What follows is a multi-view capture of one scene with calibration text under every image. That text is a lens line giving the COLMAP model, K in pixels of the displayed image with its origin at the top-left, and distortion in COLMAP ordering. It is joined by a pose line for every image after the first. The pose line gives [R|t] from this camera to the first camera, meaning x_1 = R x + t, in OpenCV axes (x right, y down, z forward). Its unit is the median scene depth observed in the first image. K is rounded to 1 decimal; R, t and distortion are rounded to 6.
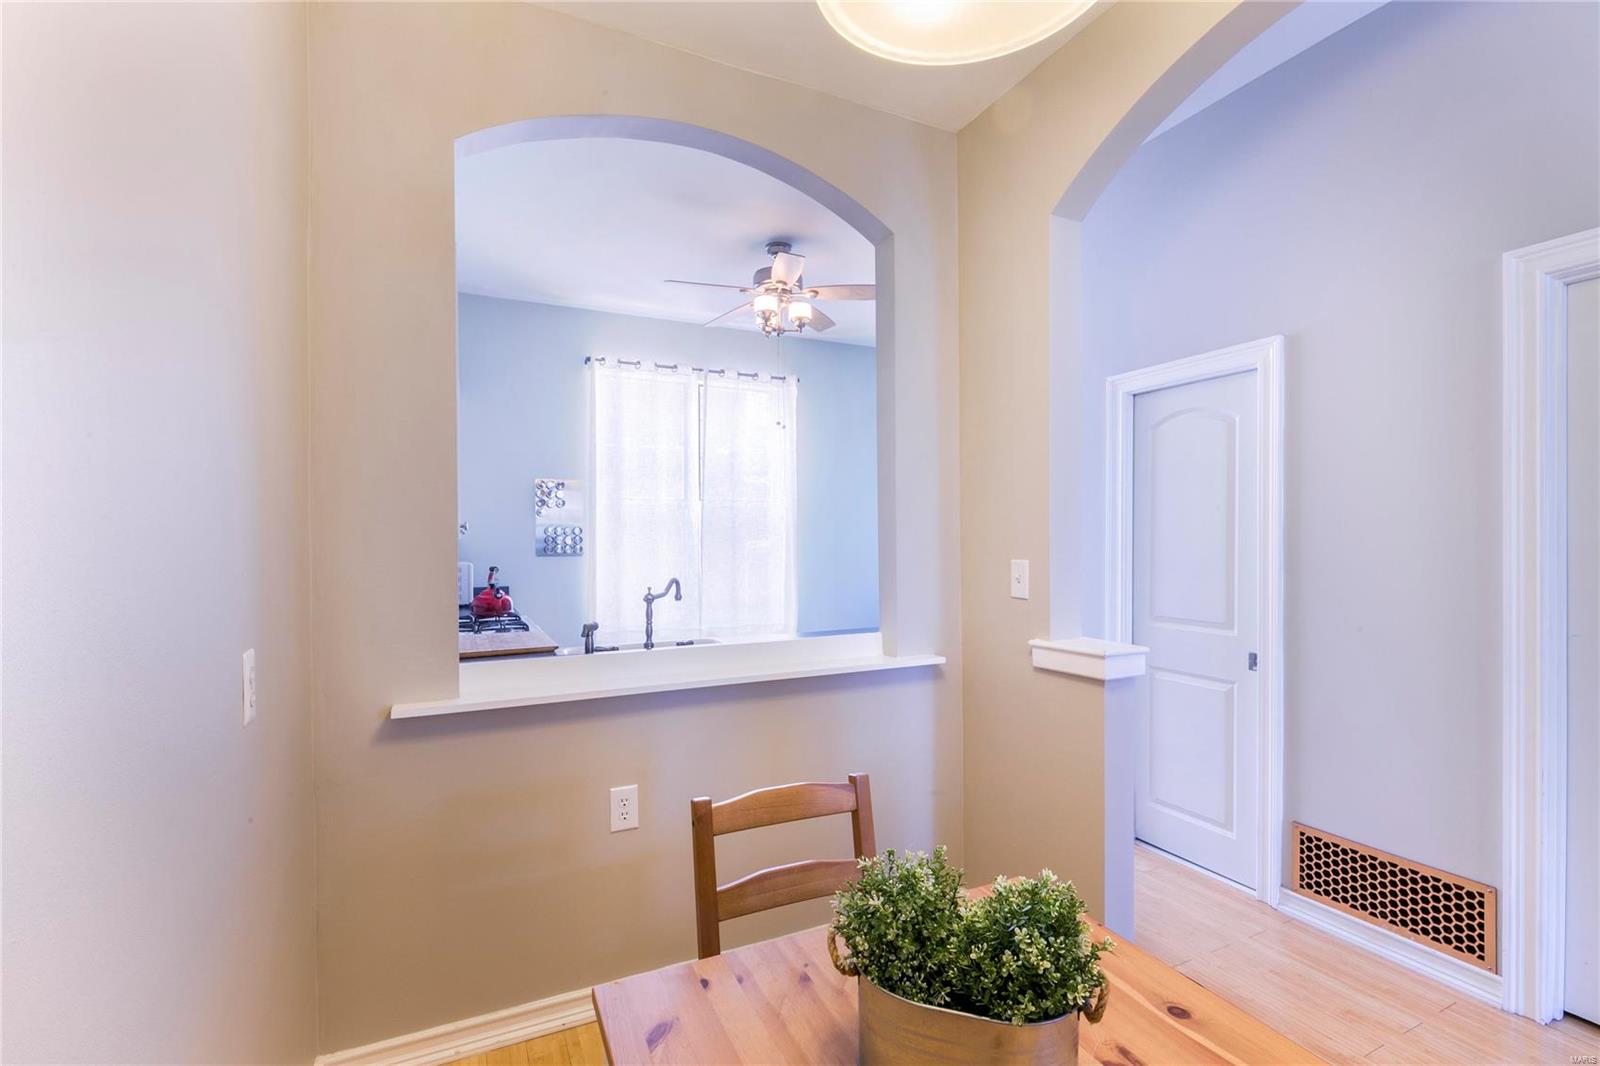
lens RADIAL K [[713.8, 0, 804.6], [0, 713.8, 540.9], [0, 0, 1]] dist [0.003220, -0.000503]
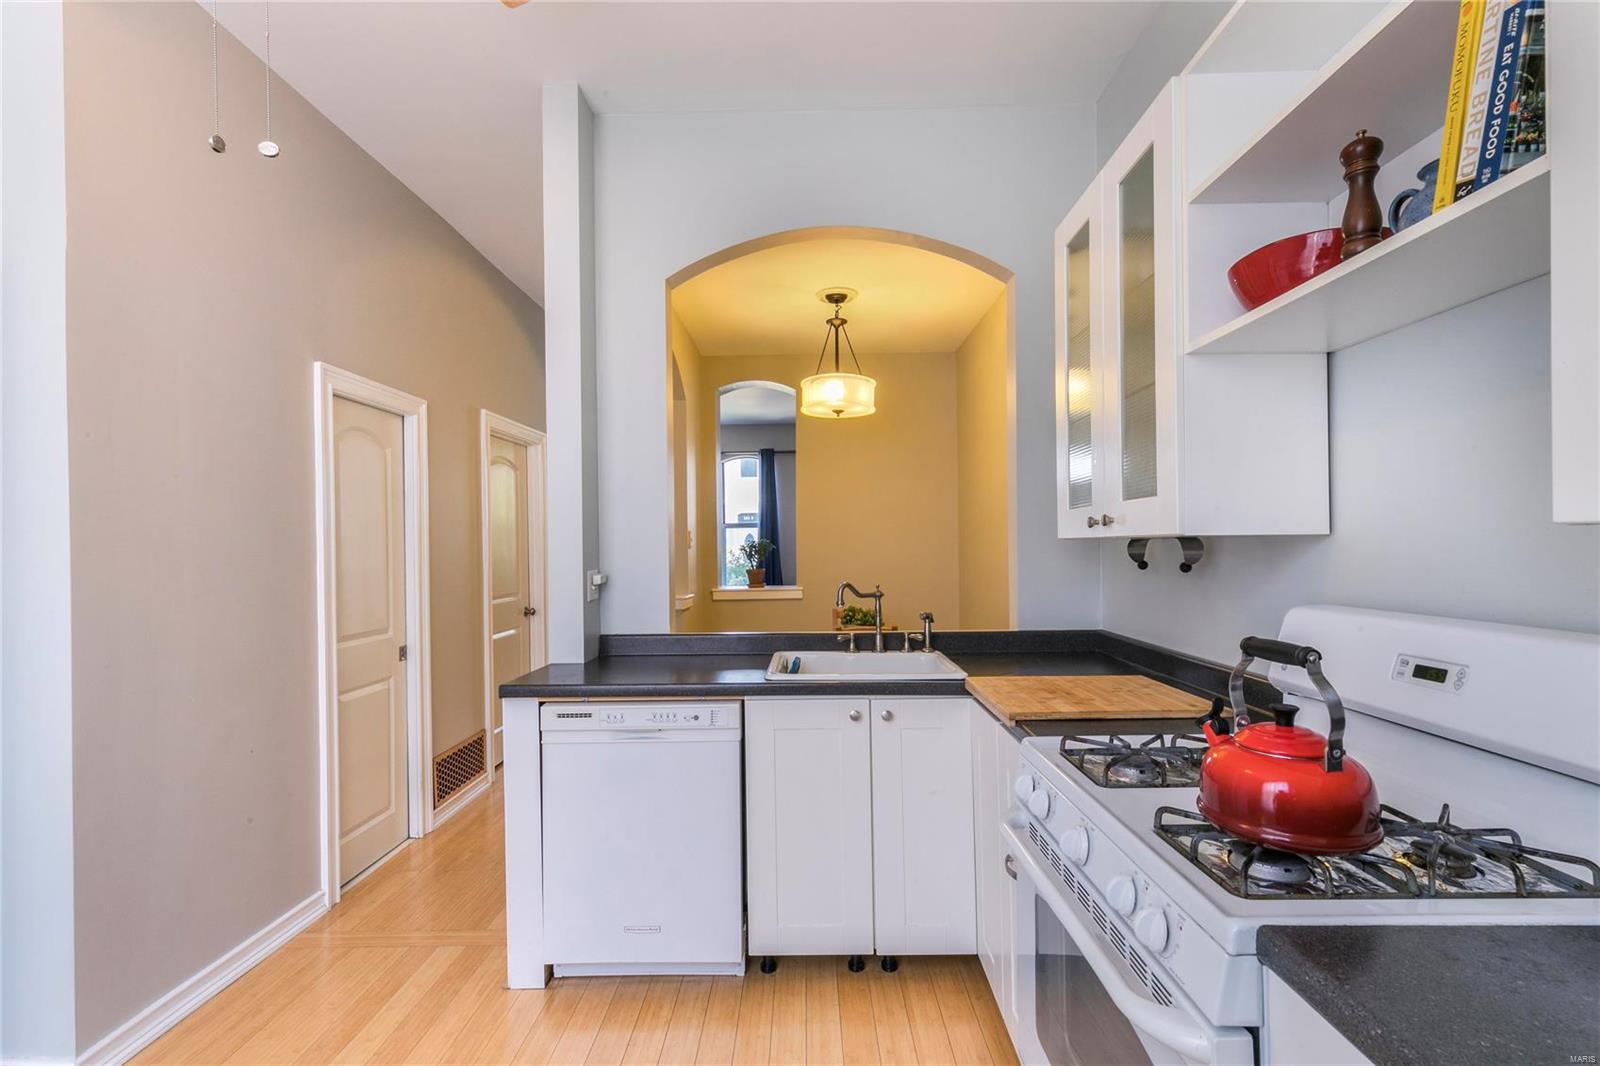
lens RADIAL K [[713.8, 0, 804.6], [0, 713.8, 540.9], [0, 0, 1]] dist [0.003220, -0.000503]
pose [[-0.895610, 0.021676, 0.444312, -0.453264], [0.023322, 0.999726, -0.001764, -0.004611], [-0.444229, 0.008783, -0.895870, 1.510145]]
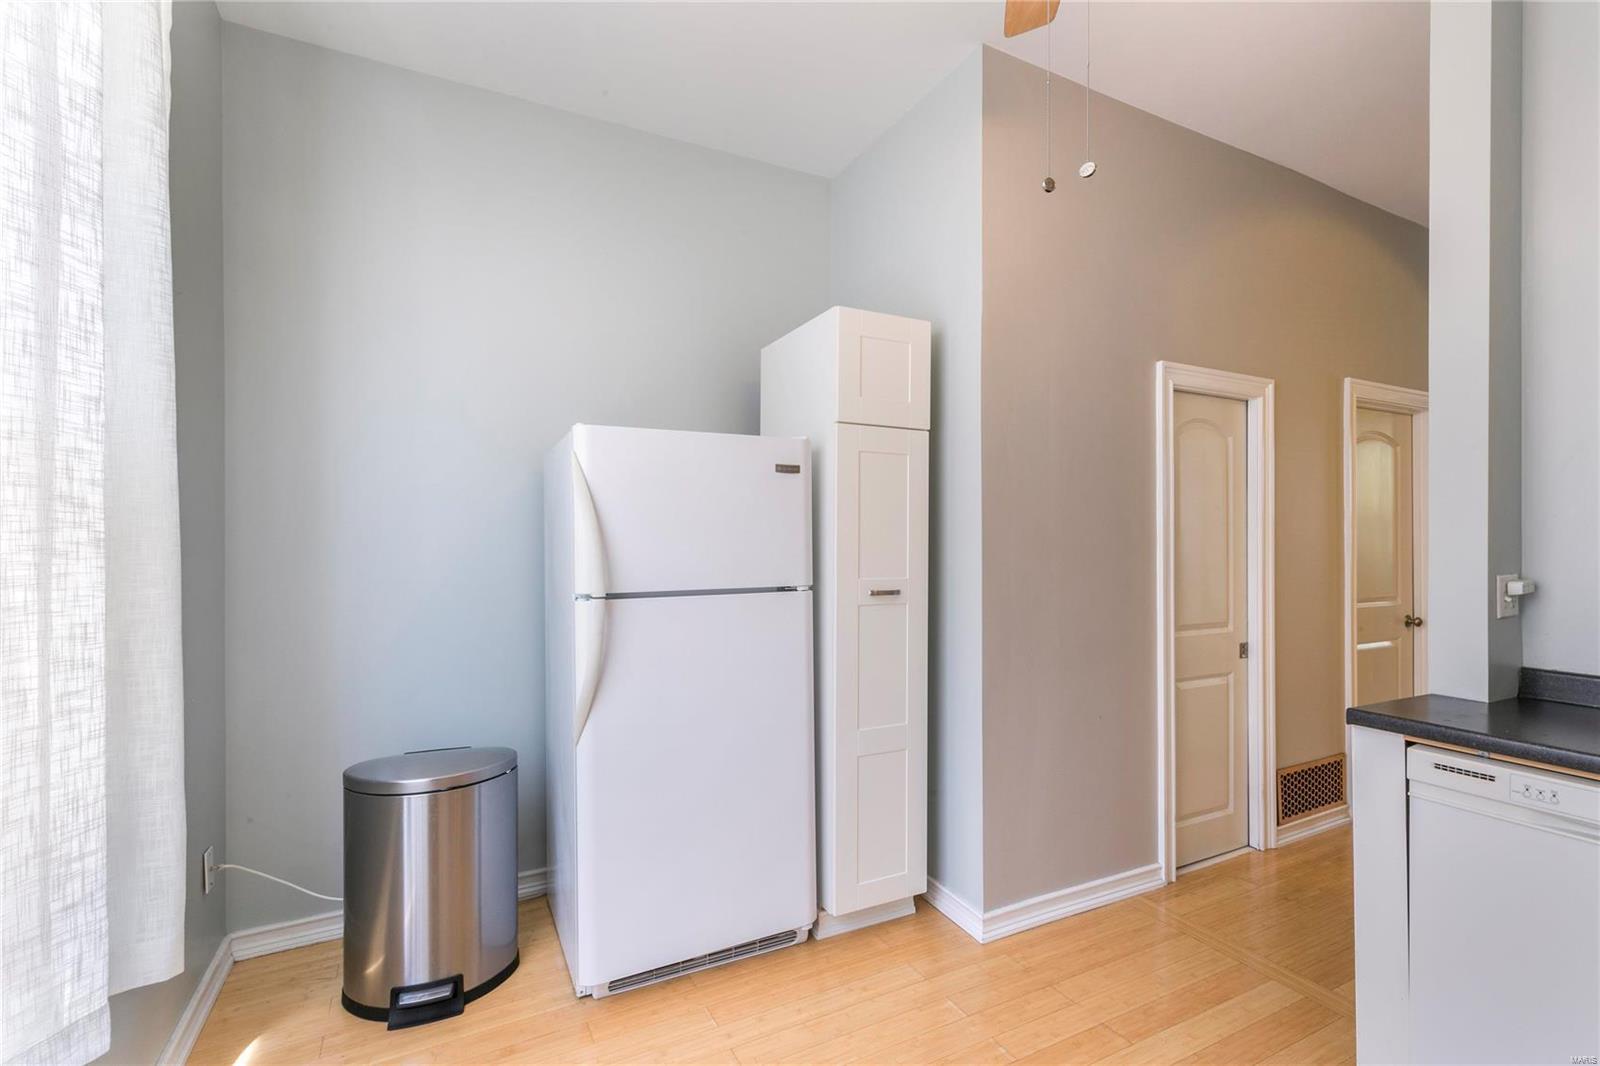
lens RADIAL K [[713.8, 0, 804.6], [0, 713.8, 540.9], [0, 0, 1]] dist [0.003220, -0.000503]
pose [[-0.024437, 0.007332, 0.999674, -0.439620], [0.005990, 0.999956, -0.007188, -0.004864], [-0.999683, 0.005813, -0.024480, 1.470413]]
